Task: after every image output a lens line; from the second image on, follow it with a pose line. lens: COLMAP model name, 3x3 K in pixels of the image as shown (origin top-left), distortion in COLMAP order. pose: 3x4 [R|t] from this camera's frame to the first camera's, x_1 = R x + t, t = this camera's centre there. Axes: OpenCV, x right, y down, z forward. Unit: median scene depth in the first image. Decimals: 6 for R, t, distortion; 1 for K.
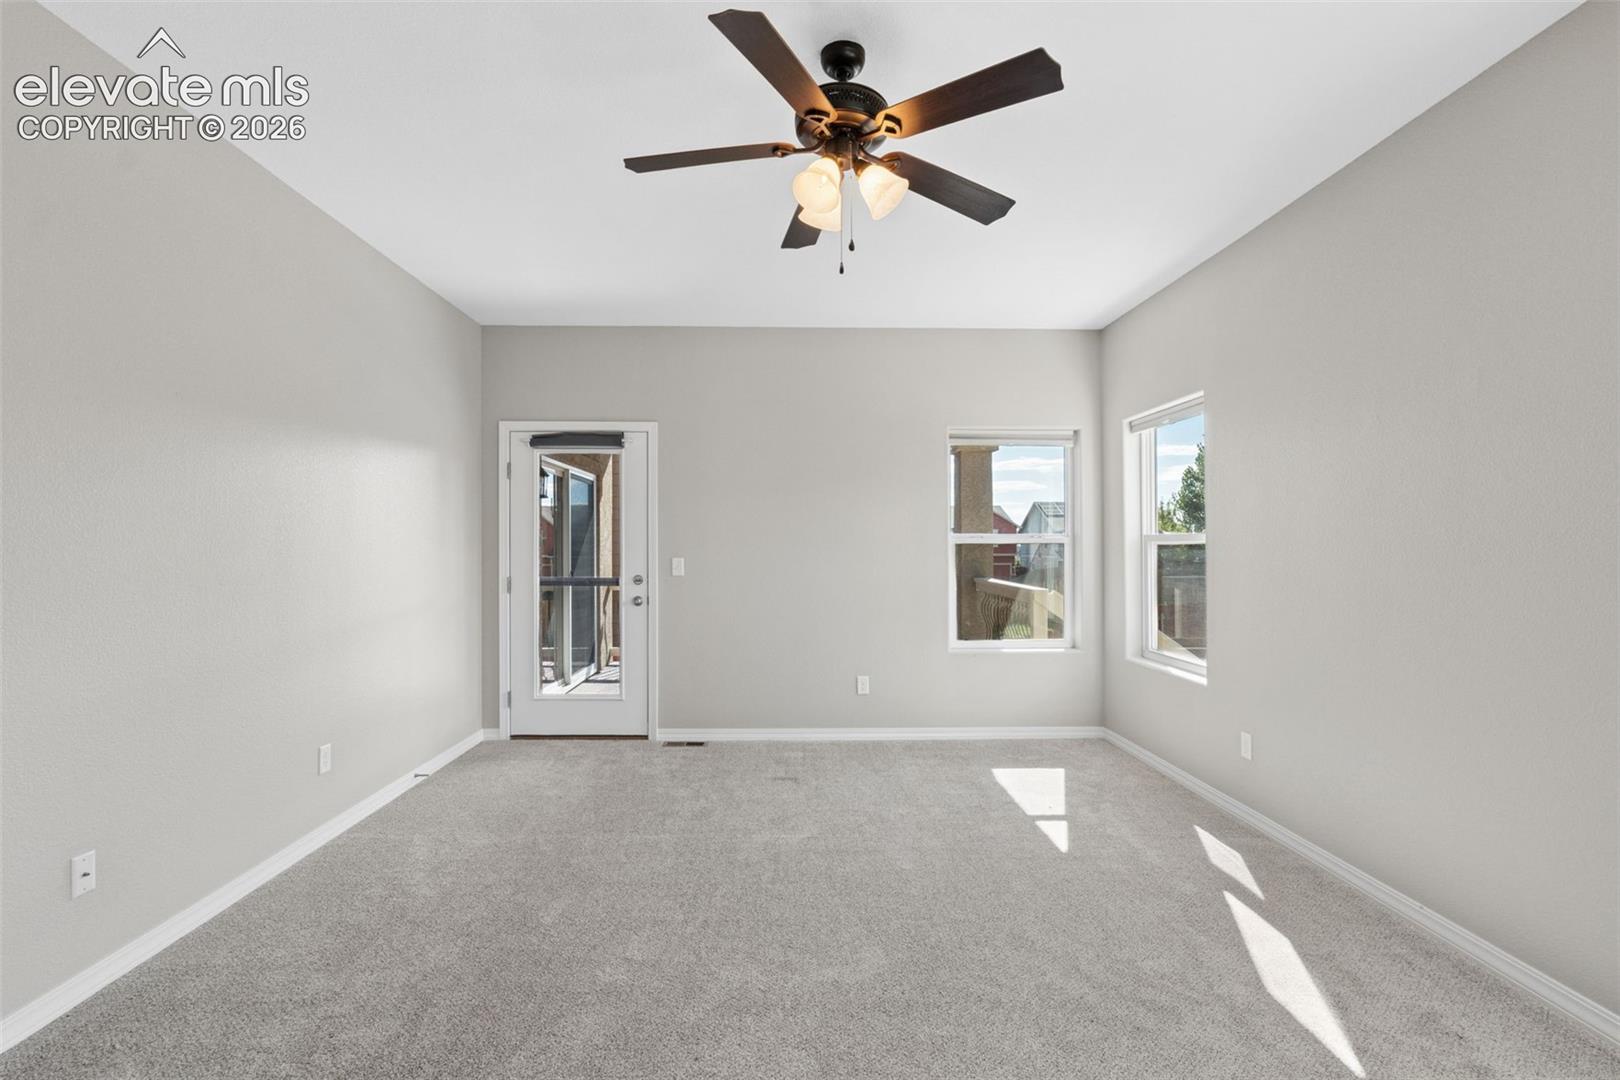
lens RADIAL K [[743.7, 0, 797.6], [0, 743.7, 543.7], [0, 0, 1]] dist [-0.022009, 0.003340]
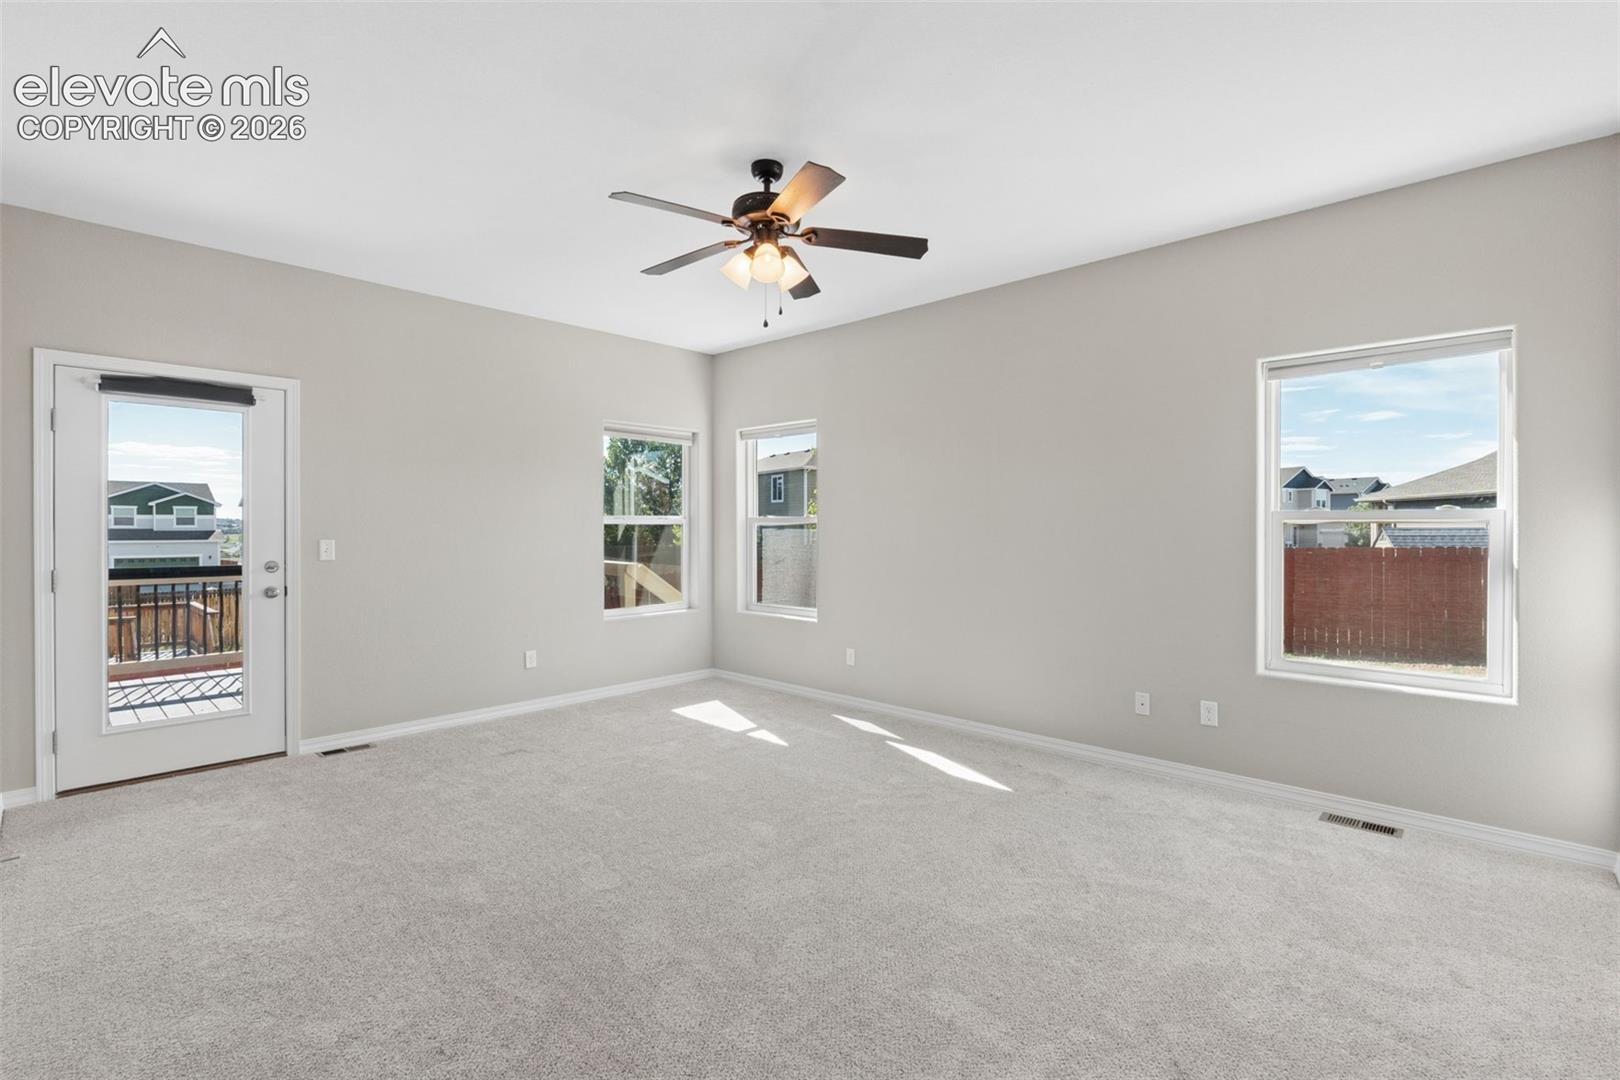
lens RADIAL K [[743.7, 0, 822.0], [0, 743.7, 533.7], [0, 0, 1]] dist [-0.022009, 0.003340]
pose [[0.688087, -0.007414, 0.725591, -0.410264], [-0.004531, 0.999884, 0.014513, -0.003397], [-0.725614, -0.013274, 0.687974, -0.012578]]
